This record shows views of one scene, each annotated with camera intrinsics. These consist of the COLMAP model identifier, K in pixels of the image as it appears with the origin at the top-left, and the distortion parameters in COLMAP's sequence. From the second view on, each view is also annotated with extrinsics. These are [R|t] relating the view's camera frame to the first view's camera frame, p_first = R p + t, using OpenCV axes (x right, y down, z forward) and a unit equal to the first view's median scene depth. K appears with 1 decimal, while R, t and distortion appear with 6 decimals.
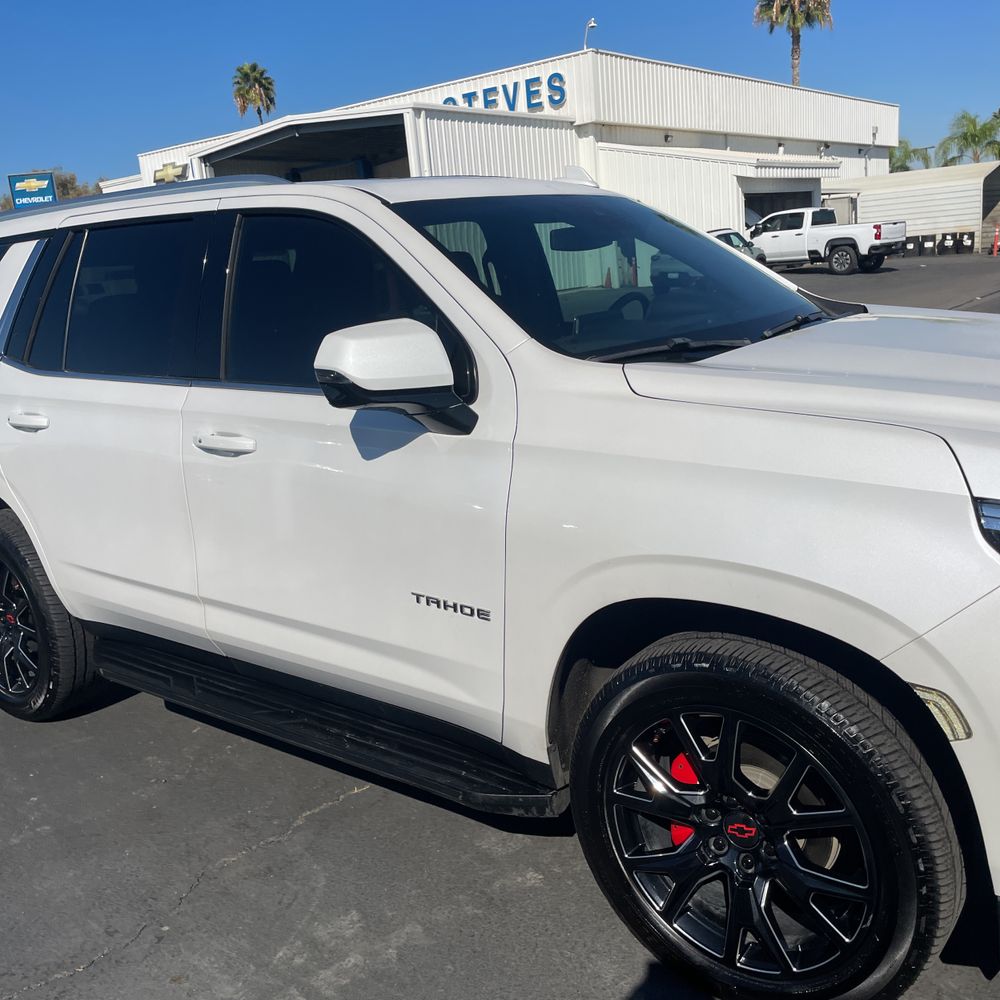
lens RADIAL K [[993.2, 0, 483.4], [0, 993.2, 494.8], [0, 0, 1]] dist [0.089075, -0.116736]
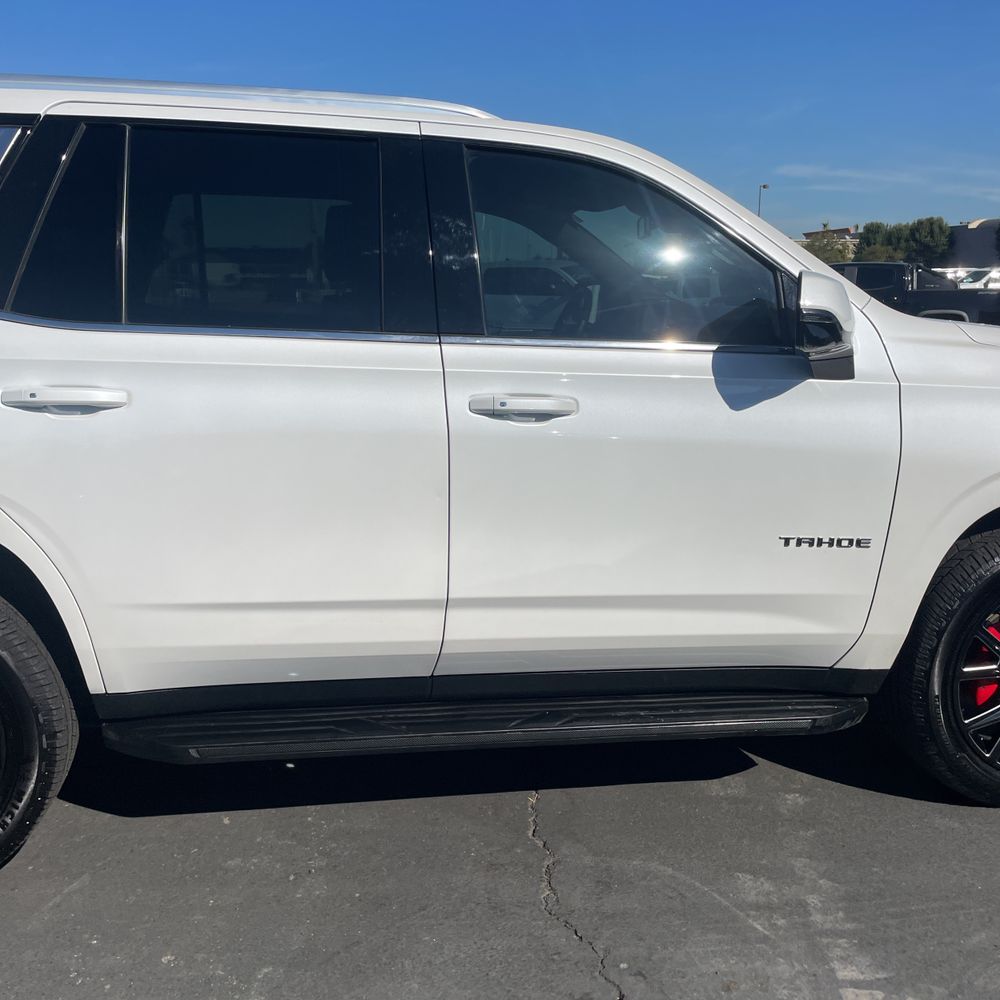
lens RADIAL K [[992.4, 0, 475.7], [0, 992.4, 509.7], [0, 0, 1]] dist [0.091034, -0.144212]
pose [[0.690263, -0.066298, 0.720515, -0.653382], [0.103841, 0.994562, -0.007967, 0.028007], [-0.716069, 0.080319, 0.693393, 0.314157]]
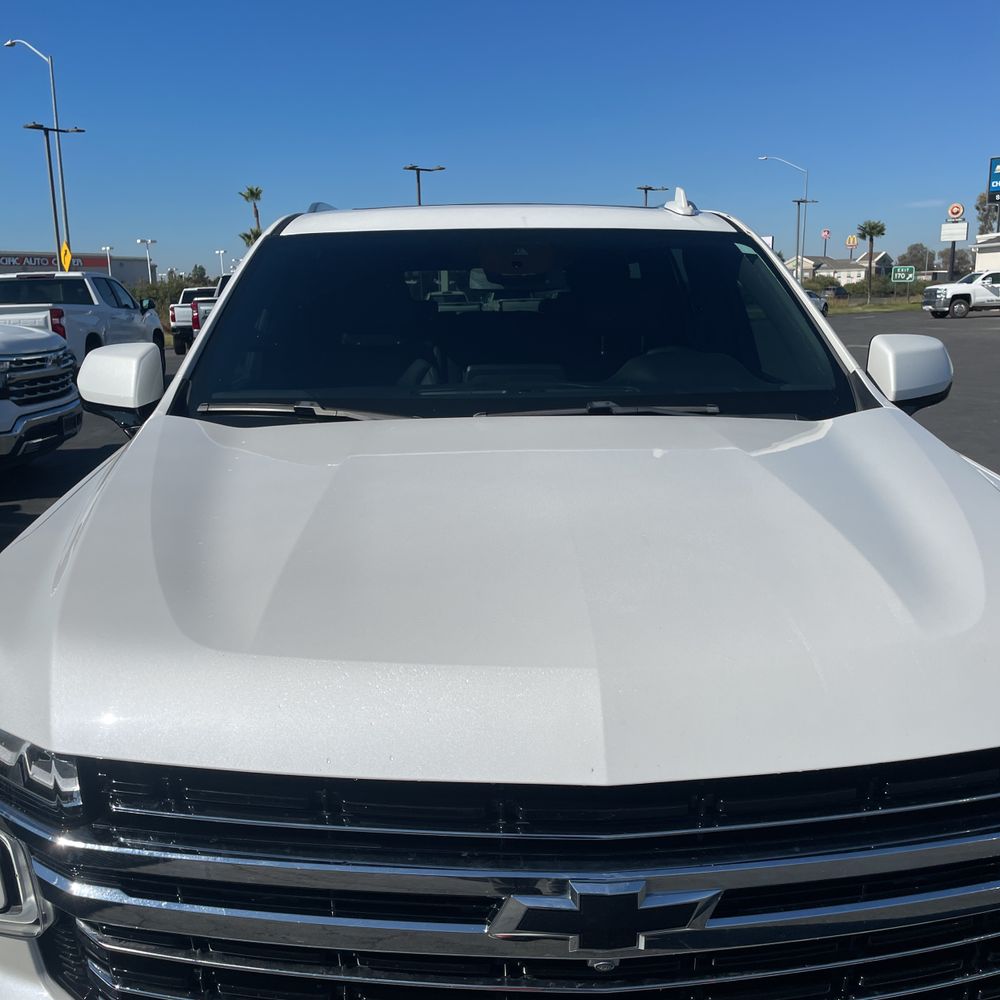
lens RADIAL K [[993.2, 0, 483.4], [0, 993.2, 494.8], [0, 0, 1]] dist [0.089075, -0.116736]
pose [[0.639453, 0.226681, -0.734654, 0.615765], [-0.213707, 0.970296, 0.113376, -0.129736], [0.738532, 0.084502, 0.668902, 0.307613]]
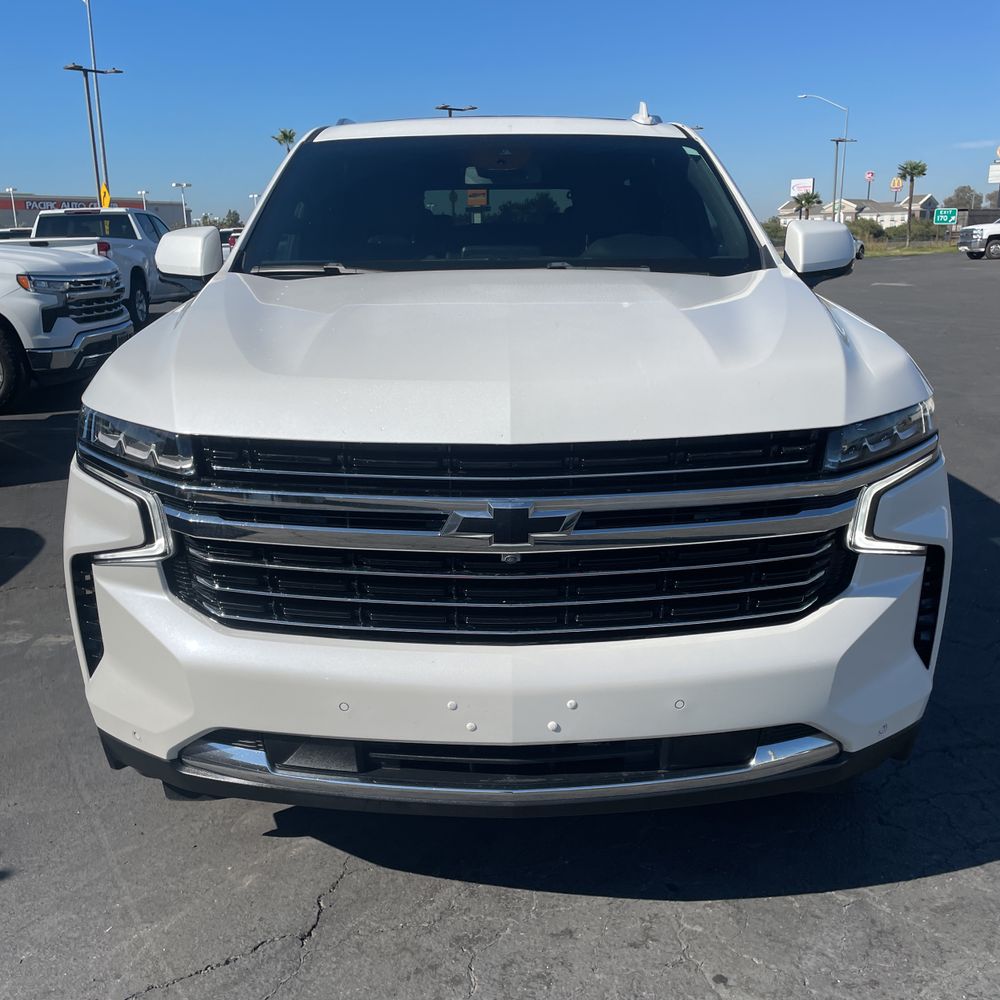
lens RADIAL K [[993.2, 0, 483.4], [0, 993.2, 494.8], [0, 0, 1]] dist [0.089075, -0.116736]
pose [[0.613335, 0.268598, -0.742748, 0.784617], [-0.215504, 0.961628, 0.169796, -0.081838], [0.759854, 0.055923, 0.647684, 0.223464]]
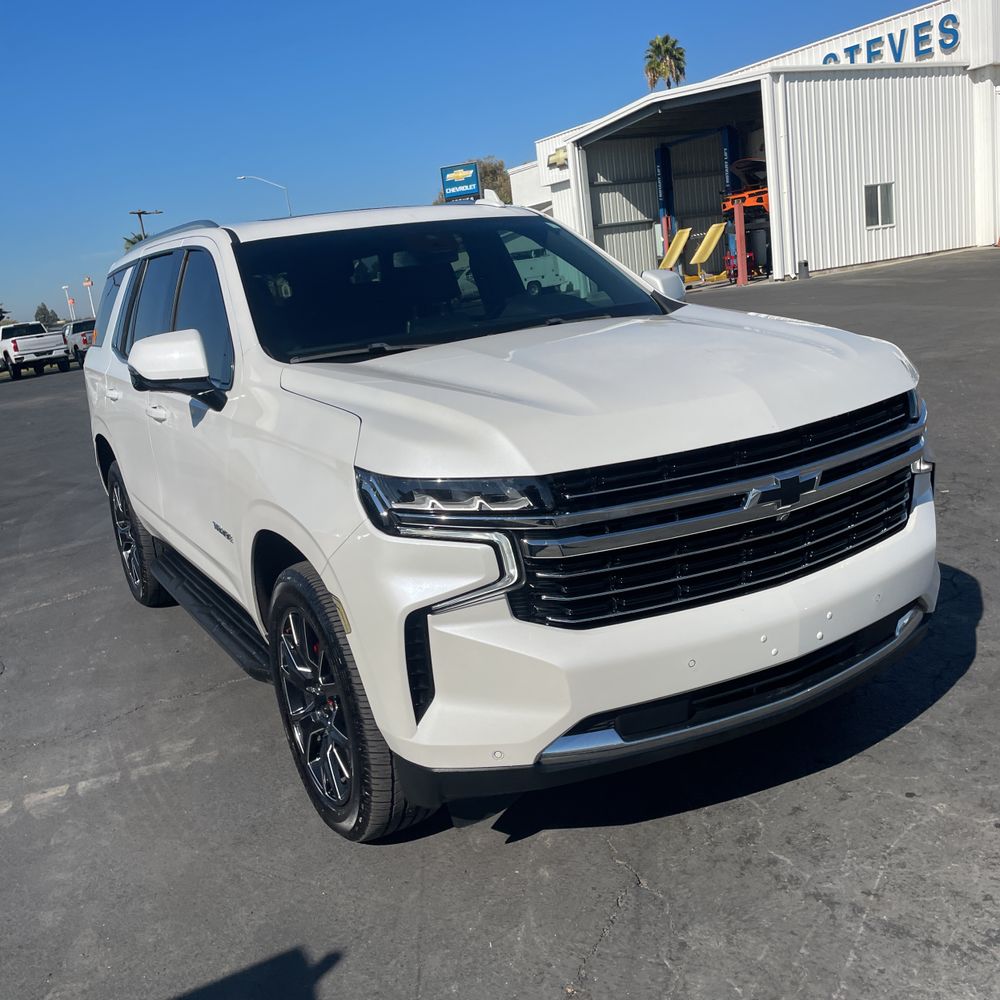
lens RADIAL K [[993.2, 0, 483.4], [0, 993.2, 494.8], [0, 0, 1]] dist [0.089075, -0.116736]
pose [[0.919268, 0.057229, -0.389450, 0.530522], [-0.046051, 0.998217, 0.037985, -0.007492], [0.390929, -0.016984, 0.920264, -0.108371]]
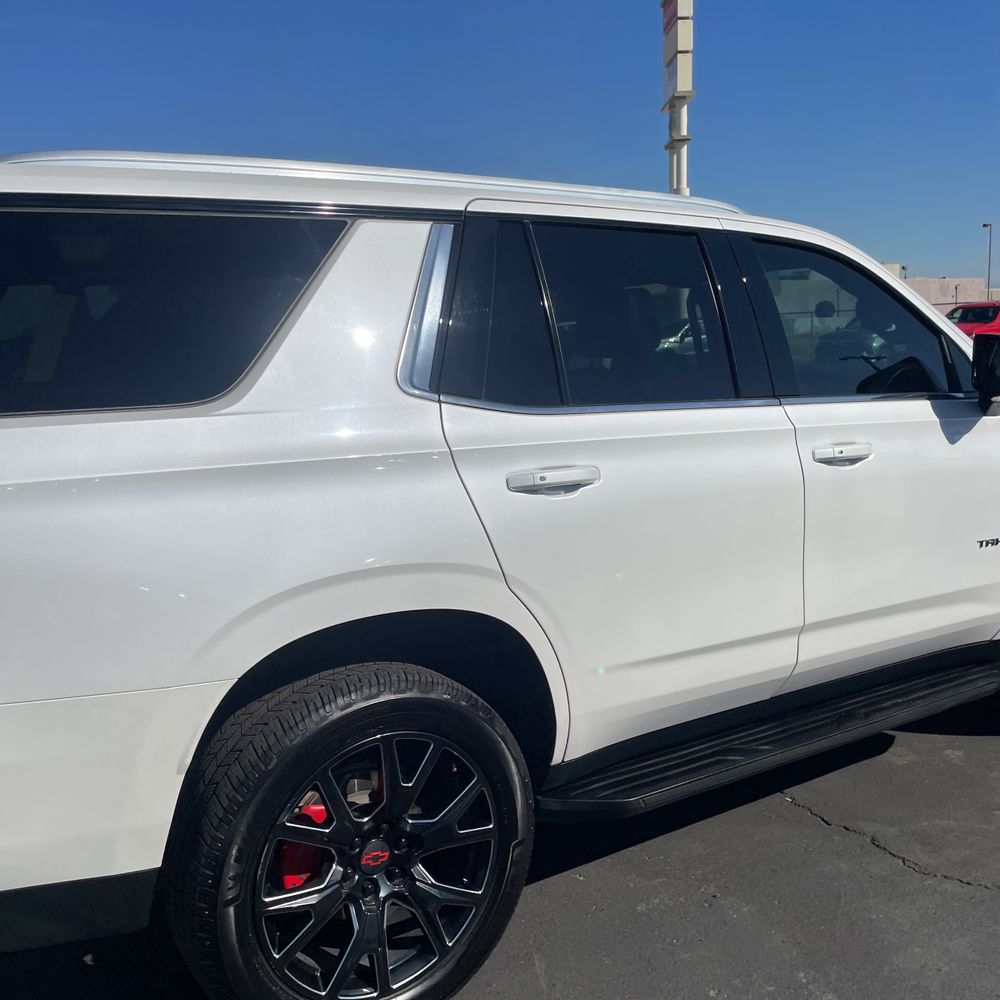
lens RADIAL K [[993.2, 0, 483.4], [0, 993.2, 494.8], [0, 0, 1]] dist [0.089075, -0.116736]
pose [[0.330857, -0.063239, 0.941560, -0.973796], [0.218301, 0.975818, -0.011169, -0.057120], [-0.918084, 0.209239, 0.336661, 0.714868]]
